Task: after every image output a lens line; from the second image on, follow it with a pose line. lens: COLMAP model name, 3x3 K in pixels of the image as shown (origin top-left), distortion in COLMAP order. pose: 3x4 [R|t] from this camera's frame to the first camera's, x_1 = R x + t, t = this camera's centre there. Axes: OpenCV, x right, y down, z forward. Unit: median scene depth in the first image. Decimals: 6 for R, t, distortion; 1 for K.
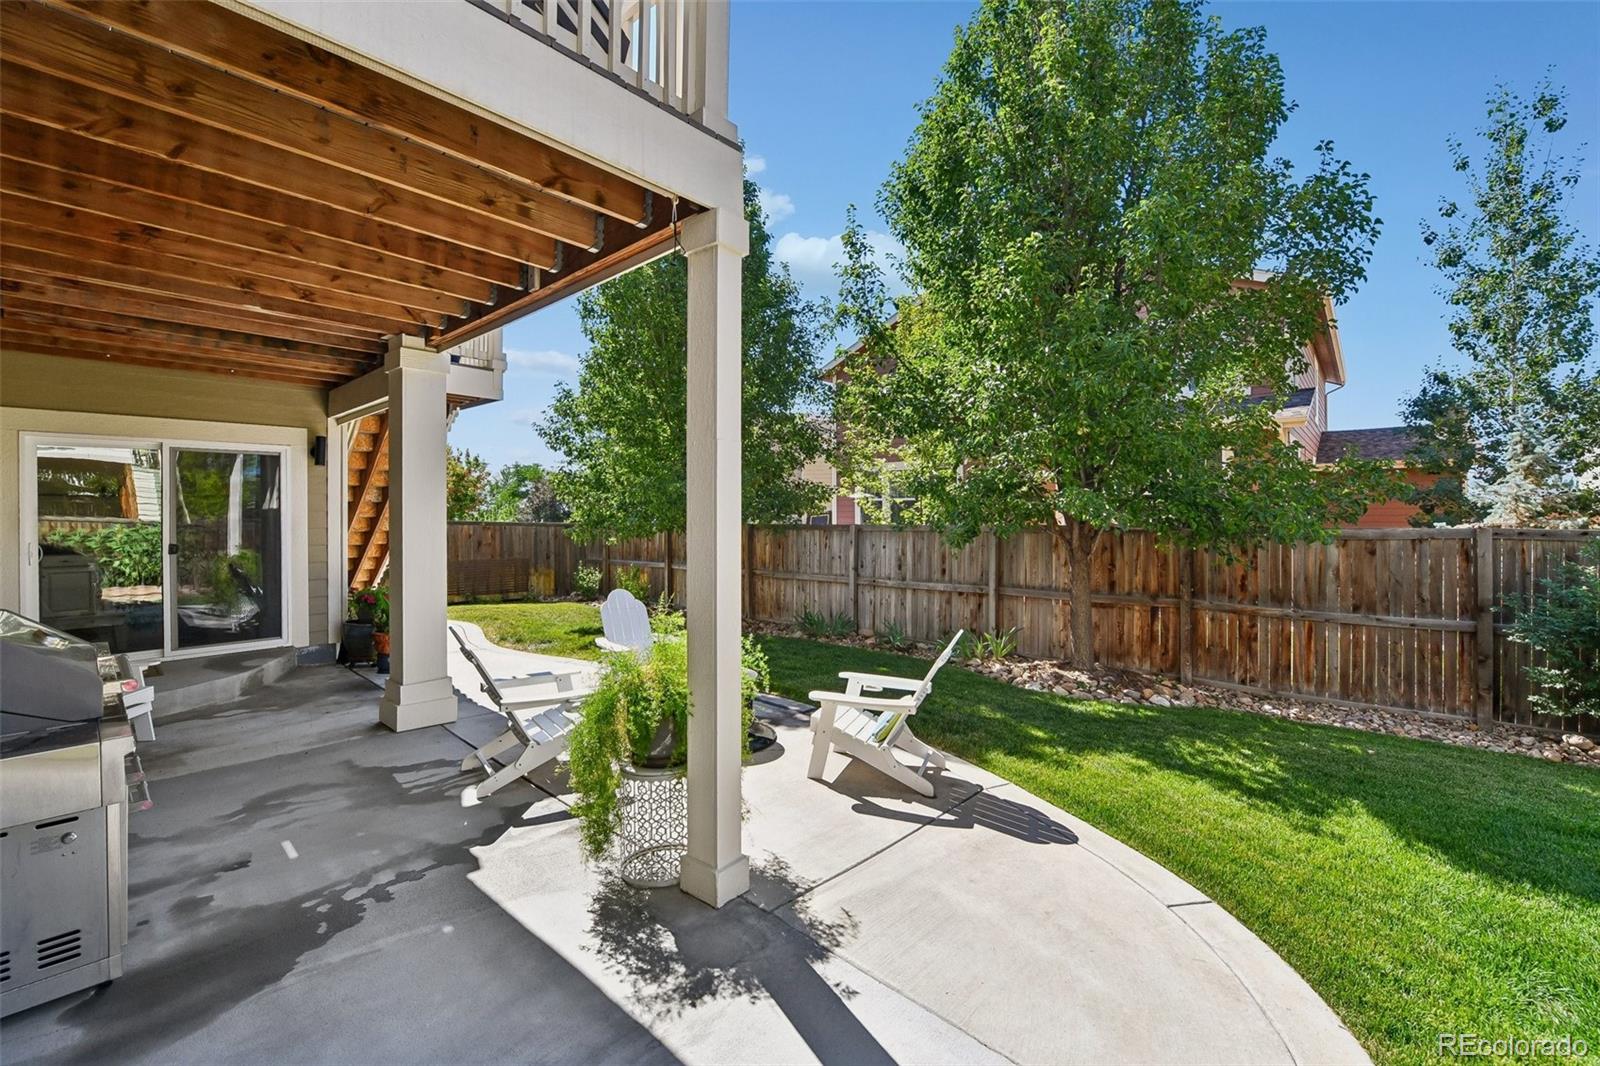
lens RADIAL K [[648.9, 0, 812.6], [0, 648.9, 510.3], [0, 0, 1]] dist [-0.020609, -0.000063]
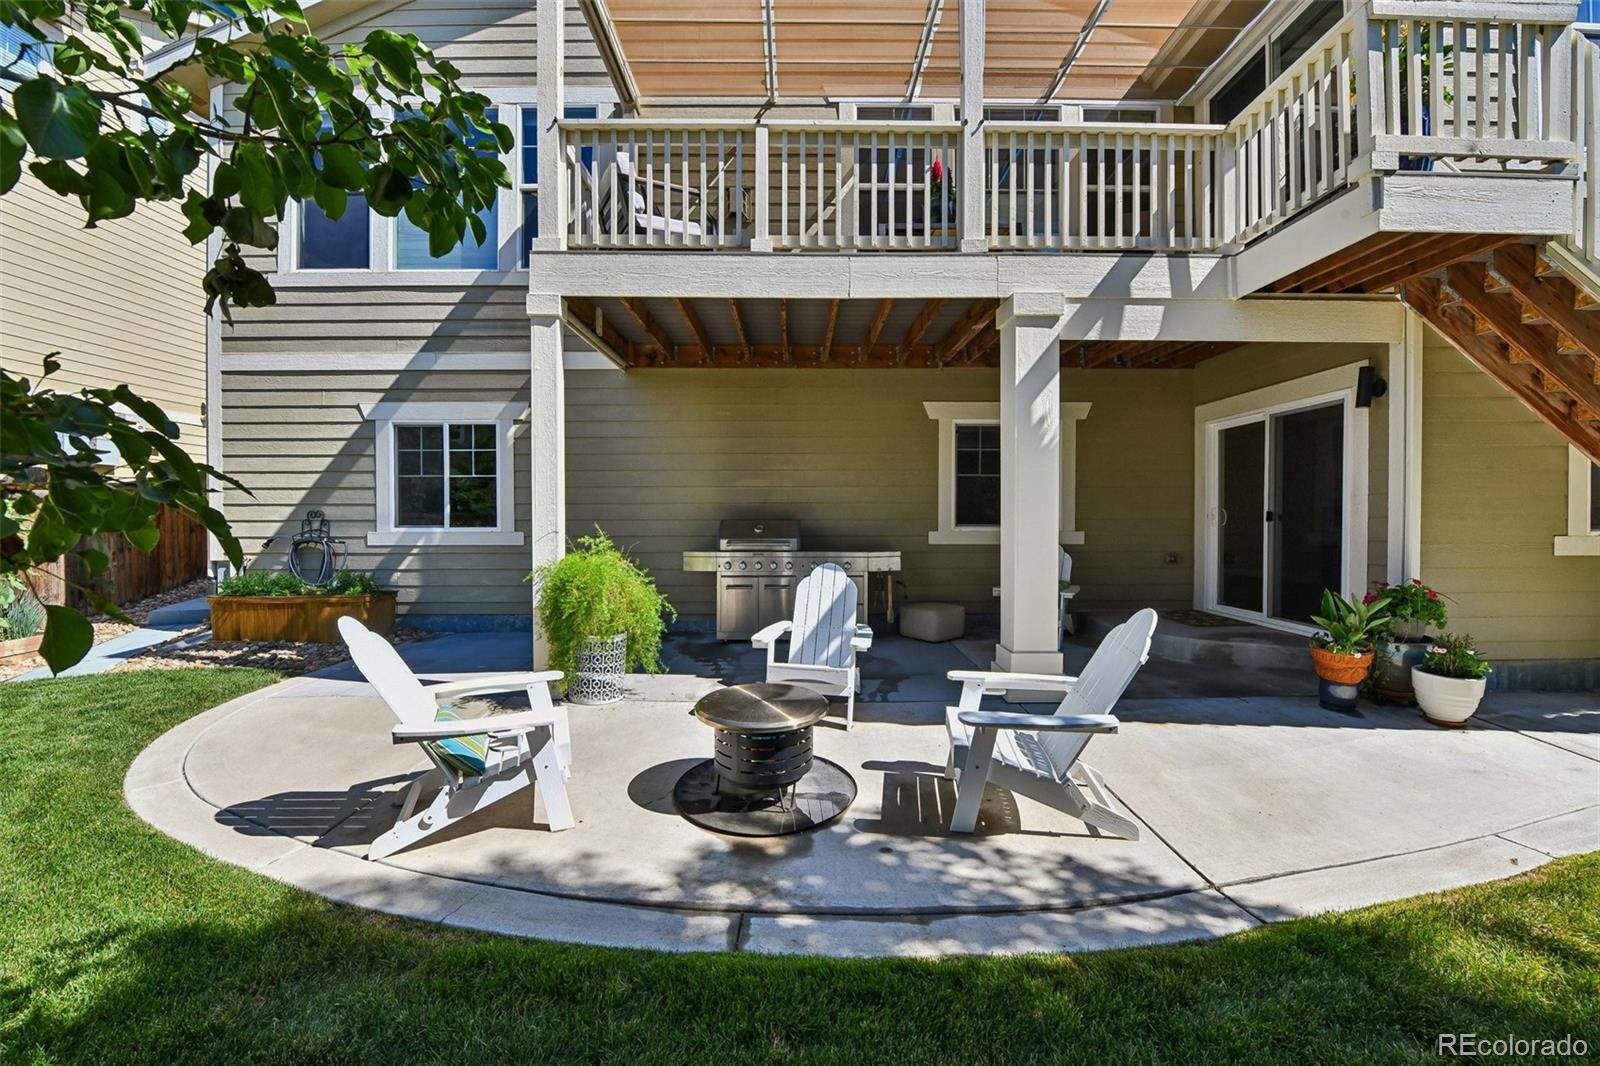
lens RADIAL K [[648.9, 0, 797.7], [0, 648.9, 527.5], [0, 0, 1]] dist [-0.020609, -0.000063]
pose [[-0.753040, 0.015879, -0.657783, 0.161645], [0.004664, 0.999812, 0.018797, 0.041567], [0.657958, 0.011087, -0.752973, 0.937262]]
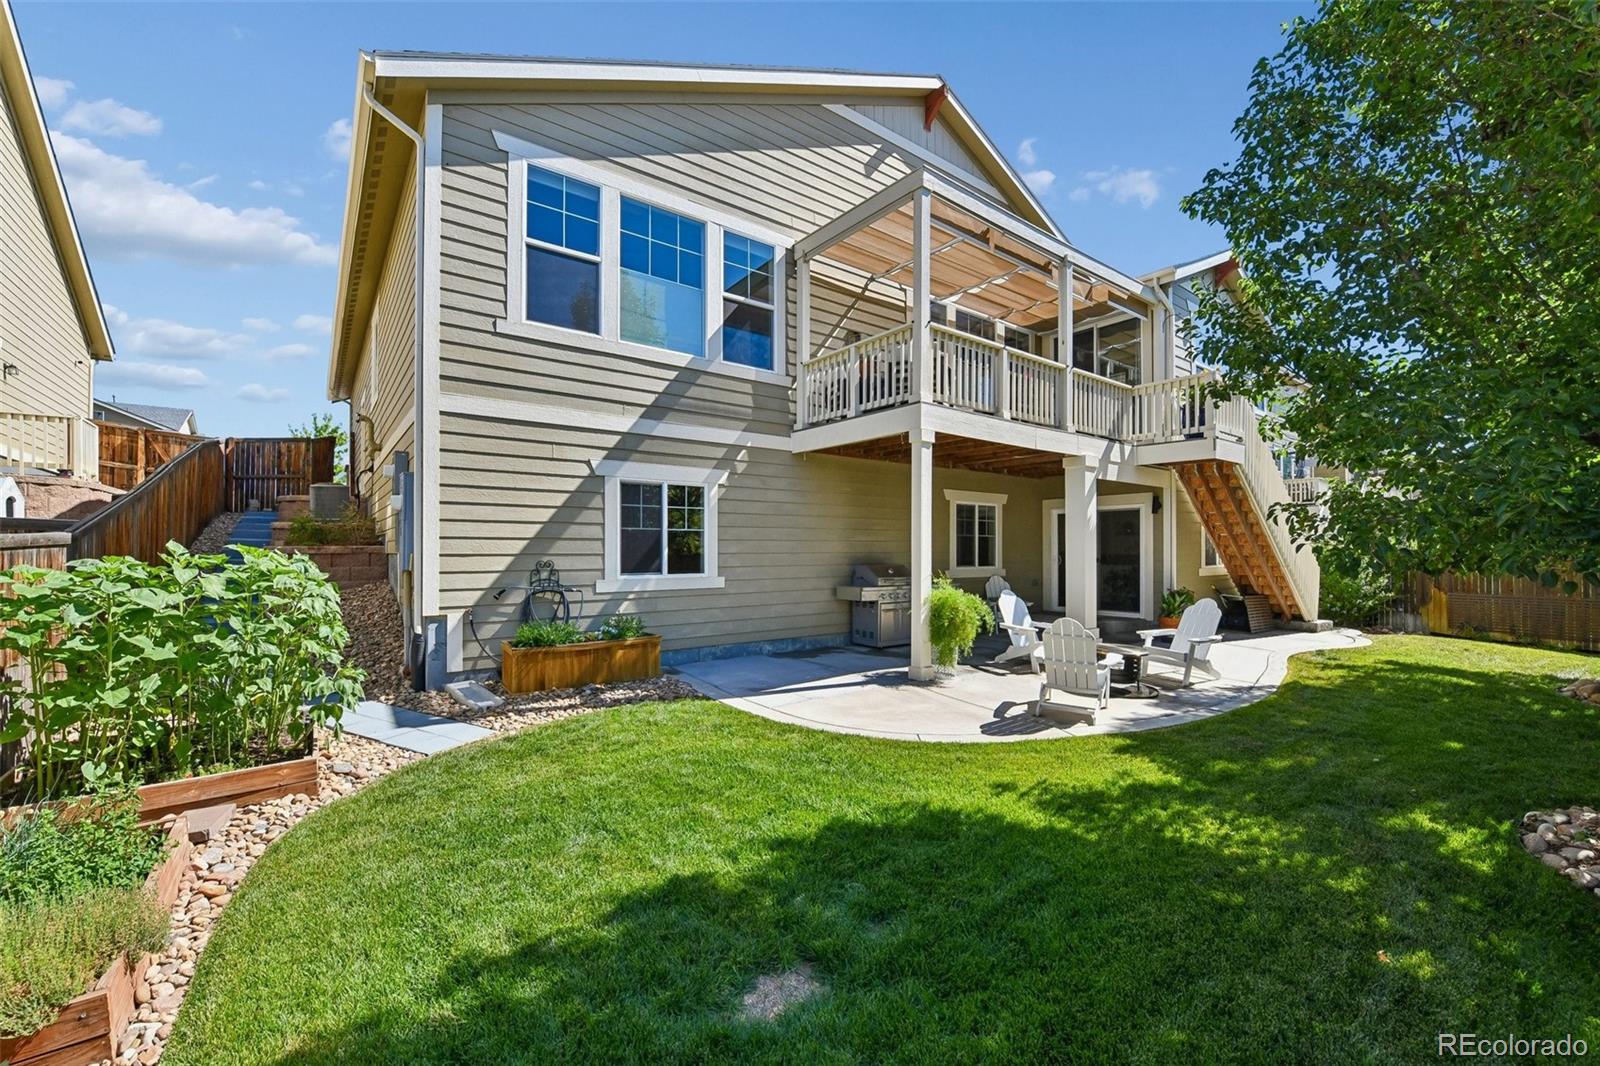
lens RADIAL K [[648.9, 0, 810.9], [0, 648.9, 551.2], [0, 0, 1]] dist [-0.020609, -0.000063]
pose [[-0.201586, 0.005242, -0.979457, 0.896557], [0.002387, 0.999985, 0.004860, 0.015116], [0.979468, -0.001358, -0.201596, 0.378763]]
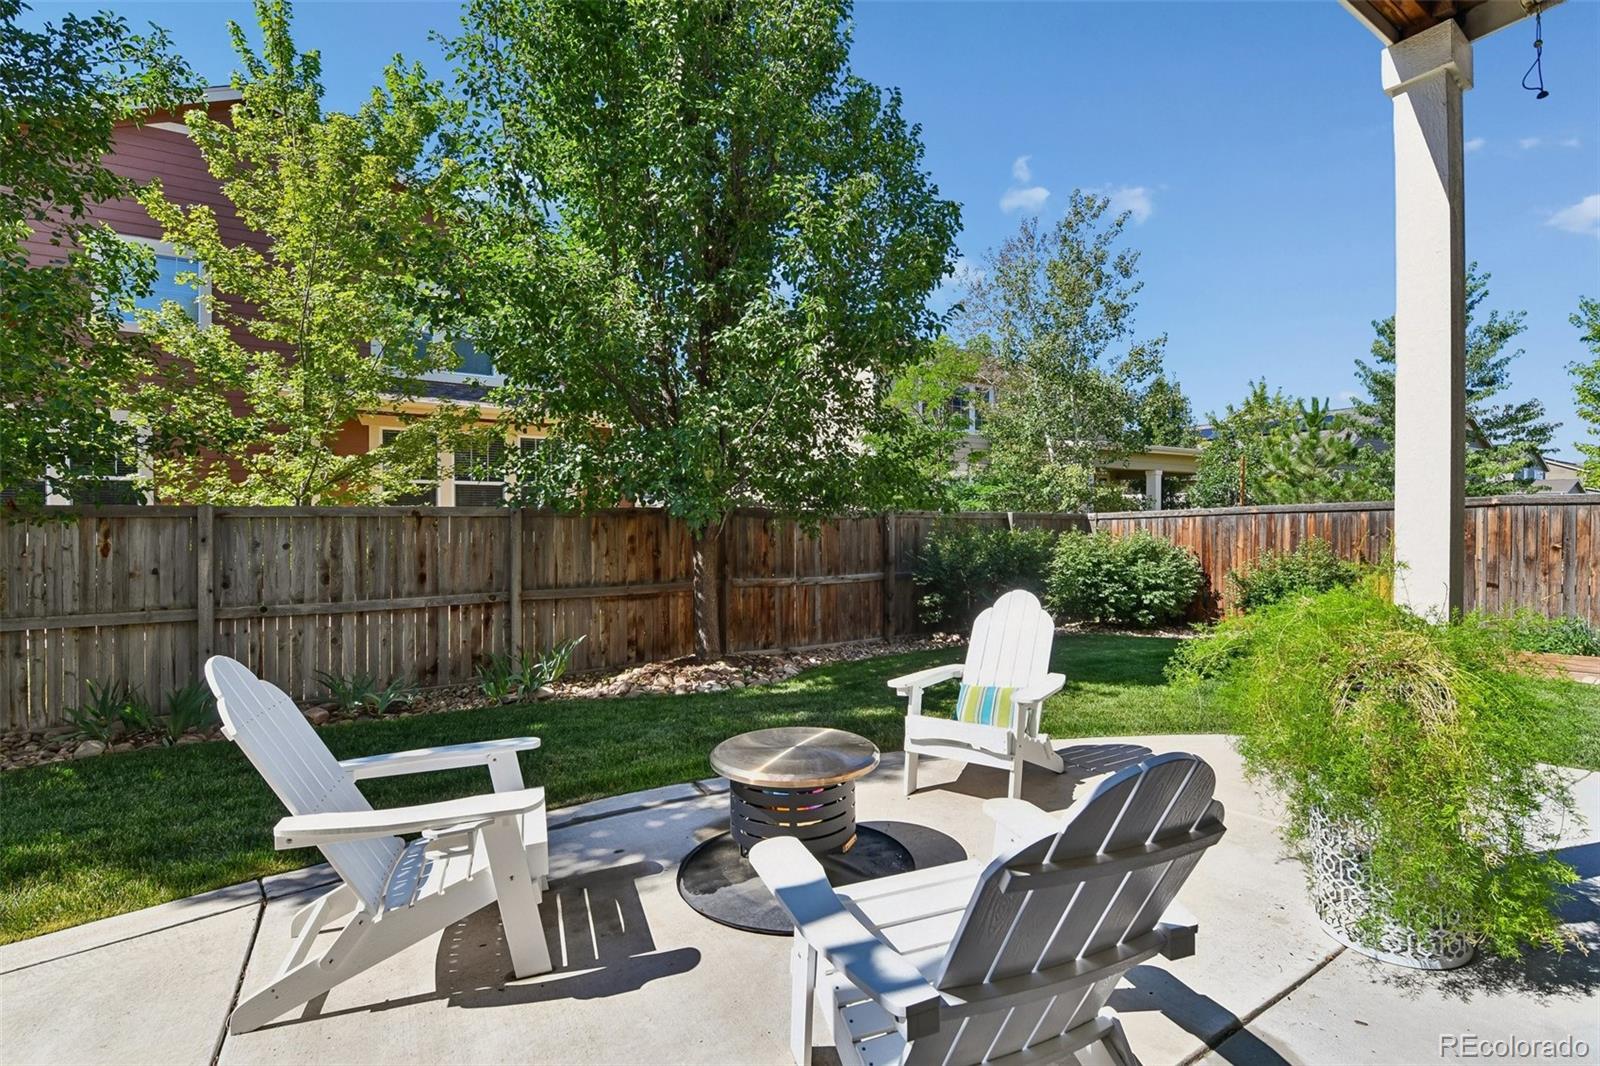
lens RADIAL K [[684.9, 0, 808.4], [0, 684.9, 527.9], [0, 0, 1]] dist [-0.012067, -0.001385]
pose [[0.300348, -0.003927, 0.953822, -0.407377], [-0.002823, 0.999983, 0.005007, 0.047741], [-0.953826, -0.004197, 0.300332, 0.513733]]
